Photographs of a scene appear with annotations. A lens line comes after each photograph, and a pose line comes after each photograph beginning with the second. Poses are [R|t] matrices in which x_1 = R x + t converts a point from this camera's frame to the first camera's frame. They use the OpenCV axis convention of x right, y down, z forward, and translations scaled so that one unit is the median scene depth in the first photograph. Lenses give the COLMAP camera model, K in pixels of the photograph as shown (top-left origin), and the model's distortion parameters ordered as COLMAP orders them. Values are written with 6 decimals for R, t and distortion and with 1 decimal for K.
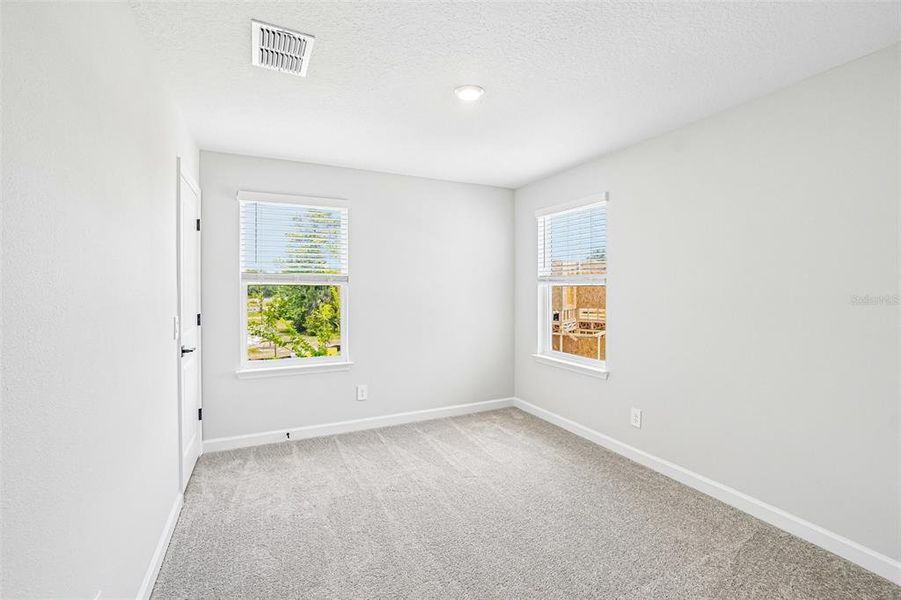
lens RADIAL K [[392.5, 0, 447.7], [0, 392.5, 291.5], [0, 0, 1]] dist [-0.011265, 0.002856]
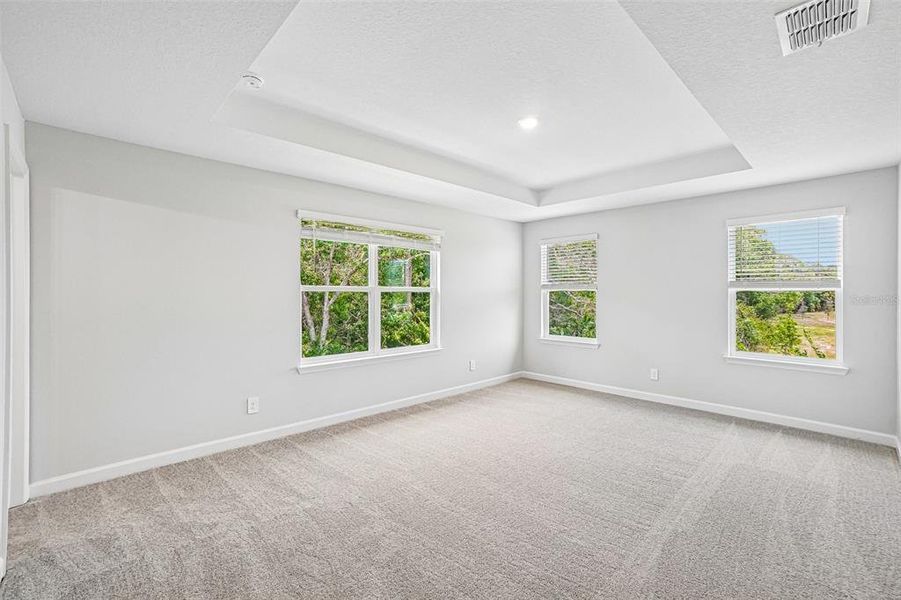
lens RADIAL K [[392.5, 0, 448.6], [0, 392.5, 295.3], [0, 0, 1]] dist [-0.011265, 0.002856]
pose [[0.942709, -0.003265, 0.333600, -0.583227], [0.004379, 0.999987, -0.002586, 0.001942], [-0.333587, 0.003899, 0.942711, -0.265196]]
